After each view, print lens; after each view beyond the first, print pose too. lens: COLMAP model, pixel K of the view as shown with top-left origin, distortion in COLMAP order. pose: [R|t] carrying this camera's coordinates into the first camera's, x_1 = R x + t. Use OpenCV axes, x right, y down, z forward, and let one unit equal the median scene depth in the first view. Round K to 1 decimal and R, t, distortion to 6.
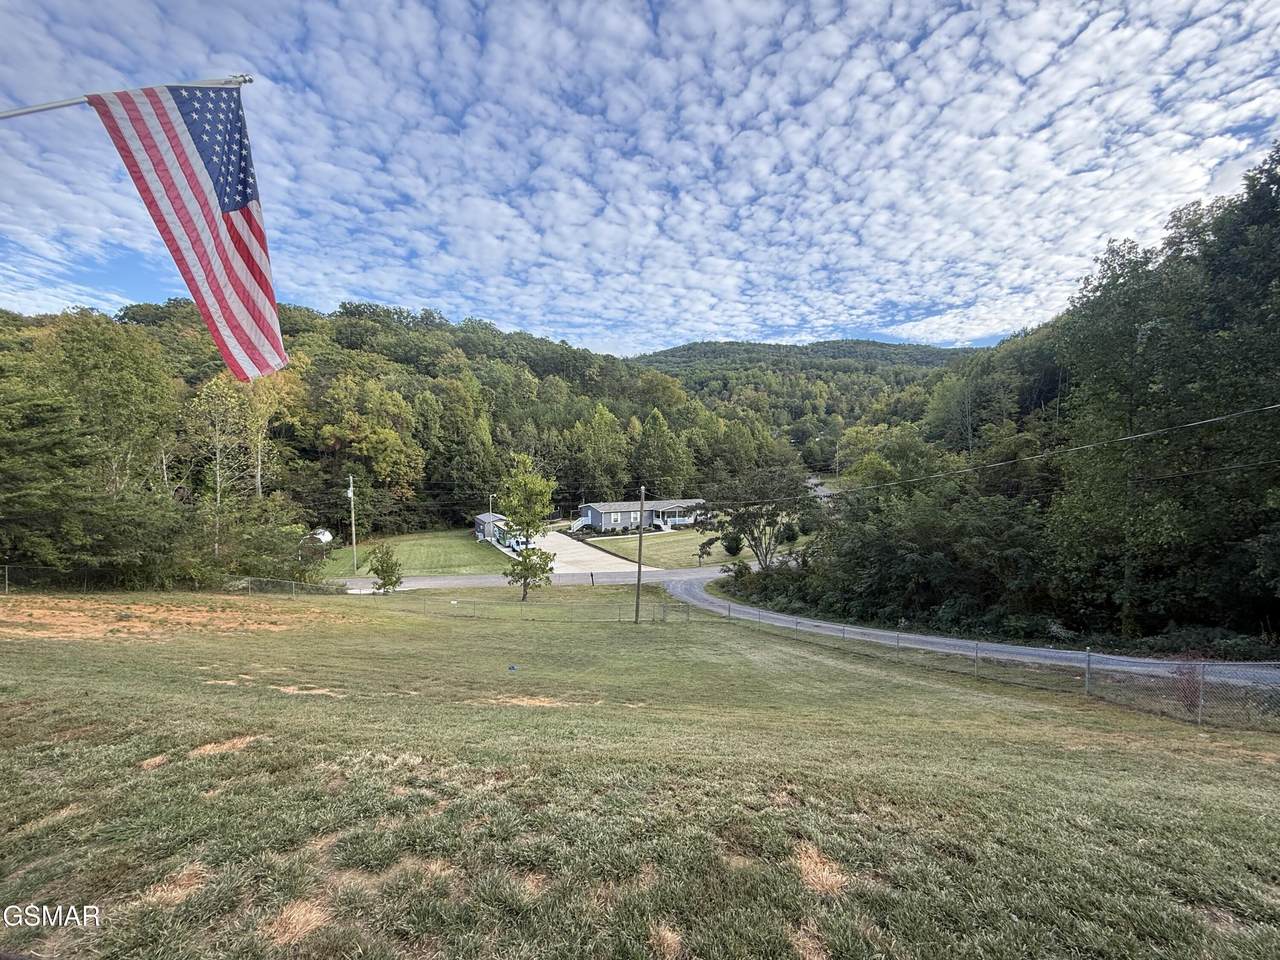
lens RADIAL K [[519.0, 0, 640.0], [0, 519.0, 480.0], [0, 0, 1]] dist [0.011734, 0.000049]
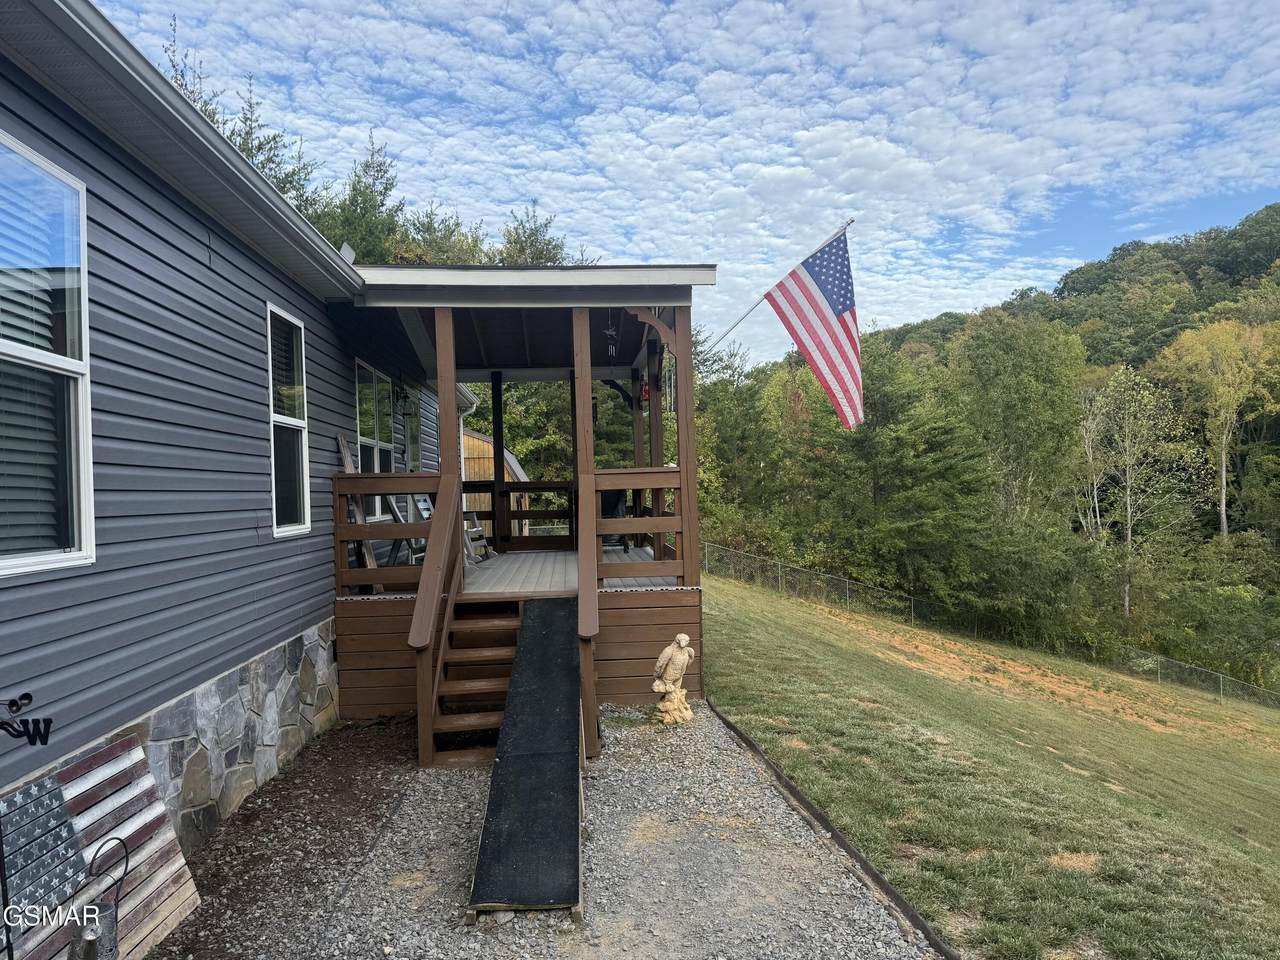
lens RADIAL K [[894.6, 0, 640.0], [0, 894.6, 480.0], [0, 0, 1]] dist [-0.000755, -0.000192]
pose [[0.351713, -0.026007, -0.935746, 0.139278], [-0.007364, 0.999506, -0.030546, 0.001307], [0.936079, 0.017634, 0.351348, -0.039811]]
